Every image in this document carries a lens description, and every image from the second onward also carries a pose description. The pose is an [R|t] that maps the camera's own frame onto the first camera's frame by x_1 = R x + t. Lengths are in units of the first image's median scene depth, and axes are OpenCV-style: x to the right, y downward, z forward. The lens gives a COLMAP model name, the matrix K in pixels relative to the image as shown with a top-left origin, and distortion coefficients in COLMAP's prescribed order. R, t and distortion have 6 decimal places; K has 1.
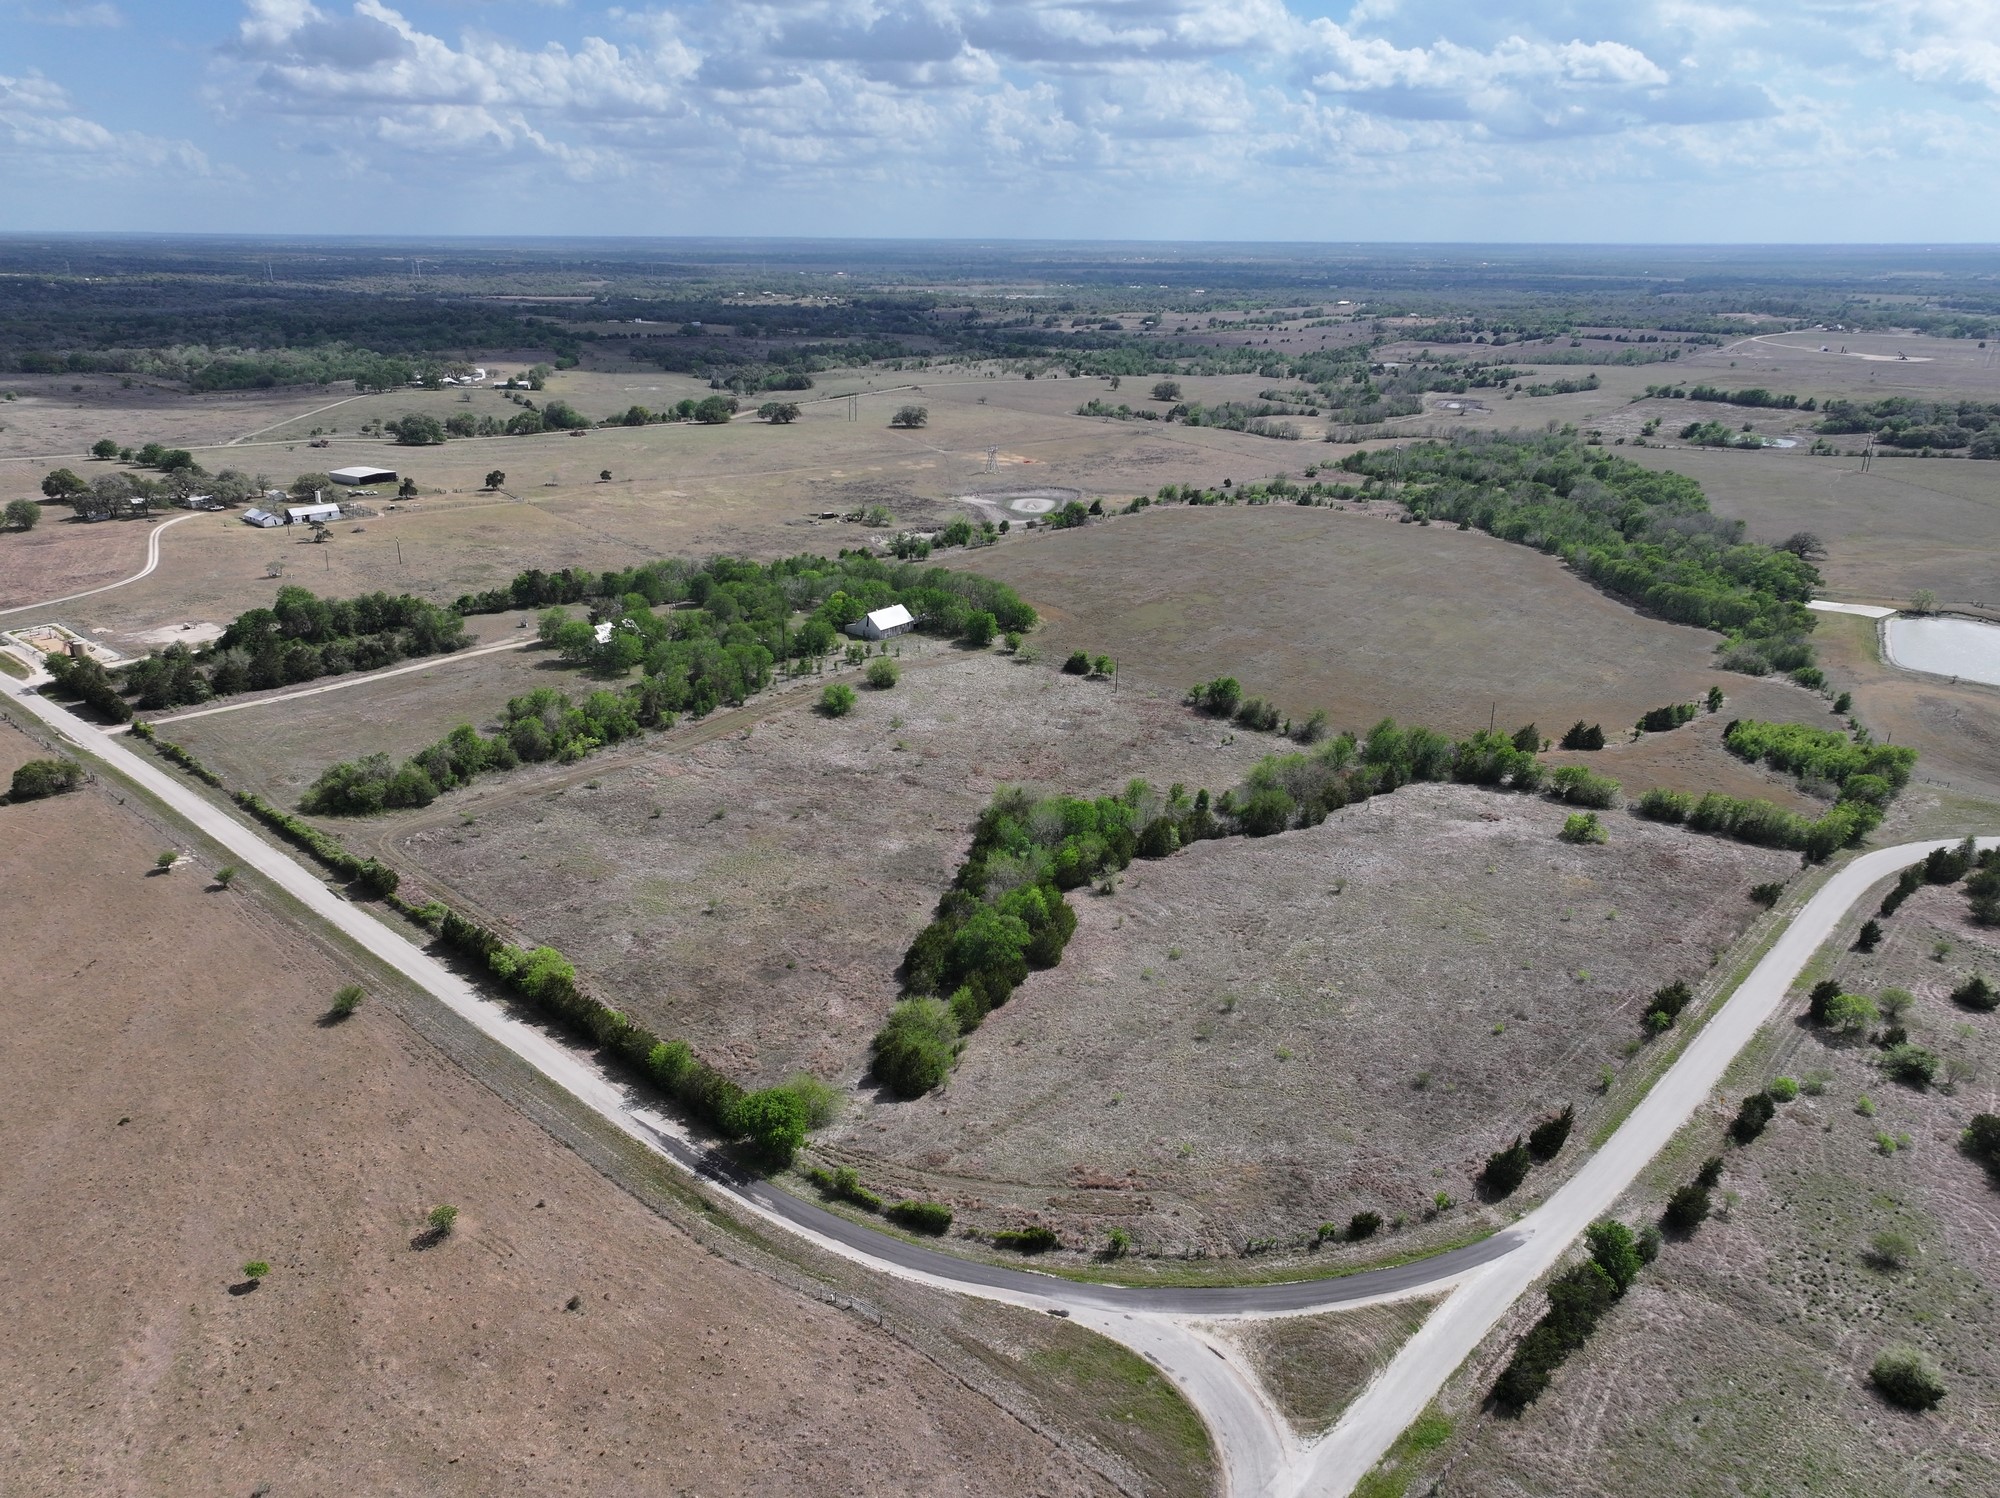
lens RADIAL K [[1429.7, 0, 984.4], [0, 1429.7, 747.3], [0, 0, 1]] dist [-0.005952, 0.023396]
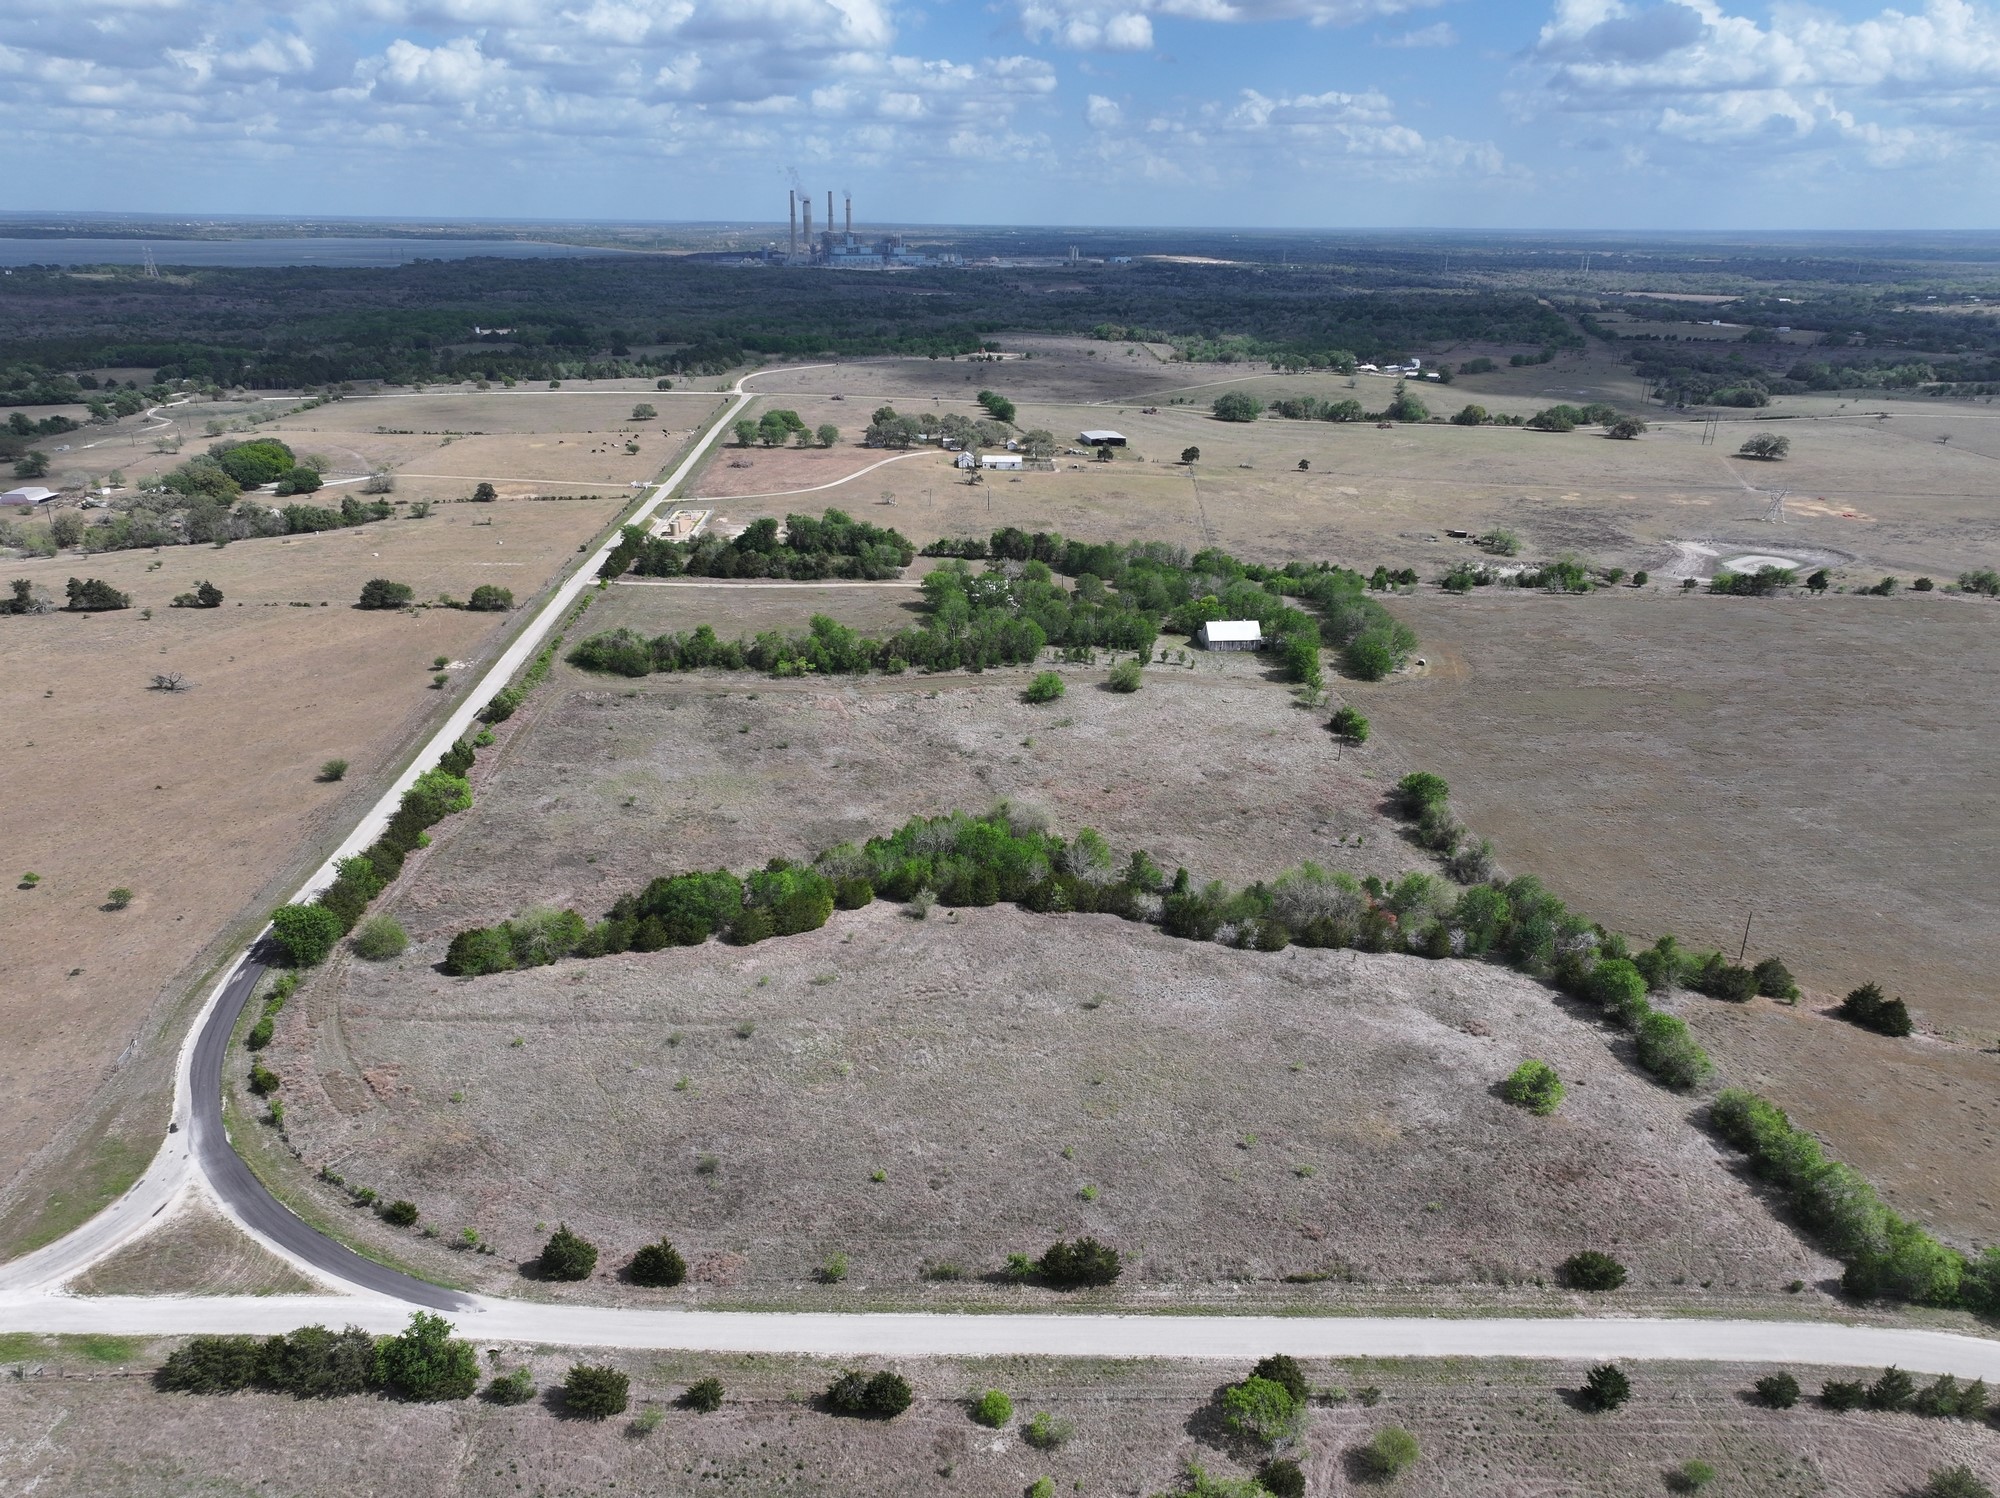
lens RADIAL K [[1429.7, 0, 984.4], [0, 1429.7, 747.3], [0, 0, 1]] dist [-0.005952, 0.023396]
pose [[0.681817, 0.250970, -0.687124, 0.217223], [-0.249068, 0.962829, 0.104526, -0.033634], [0.687816, 0.099873, 0.718981, 0.103420]]
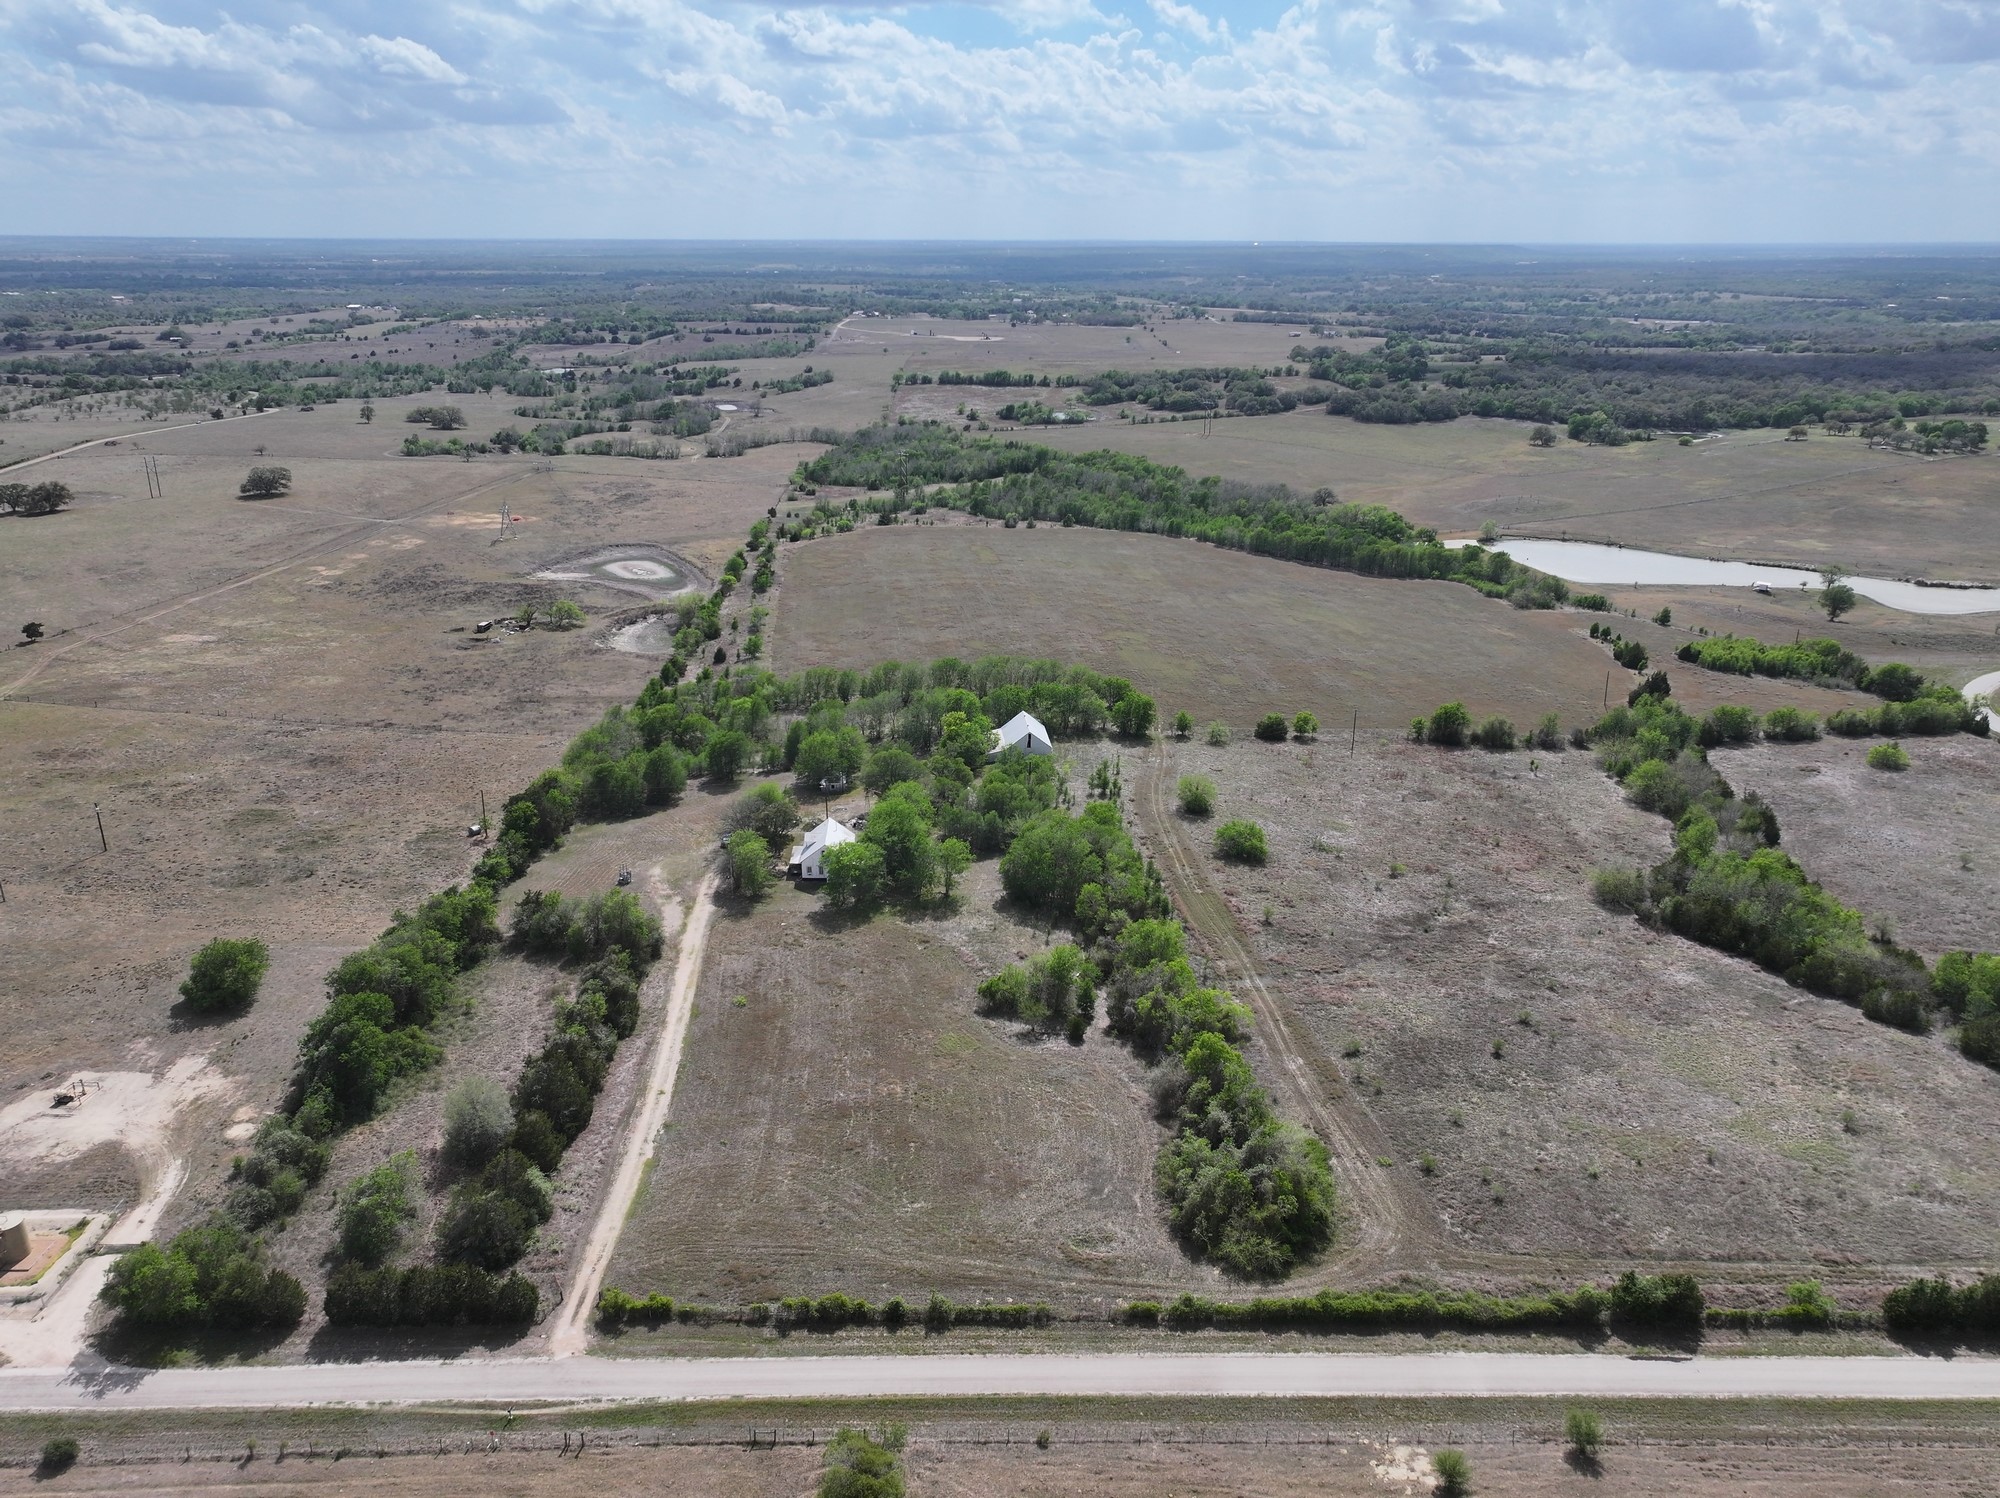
lens RADIAL K [[1453.9, 0, 1000.4], [0, 1453.9, 701.9], [0, 0, 1]] dist [-0.004183, 0.021891]
pose [[0.716450, -0.215336, 0.663573, -0.265620], [0.235402, 0.970006, 0.060616, -0.069846], [-0.656723, 0.112778, 0.745651, 0.188215]]
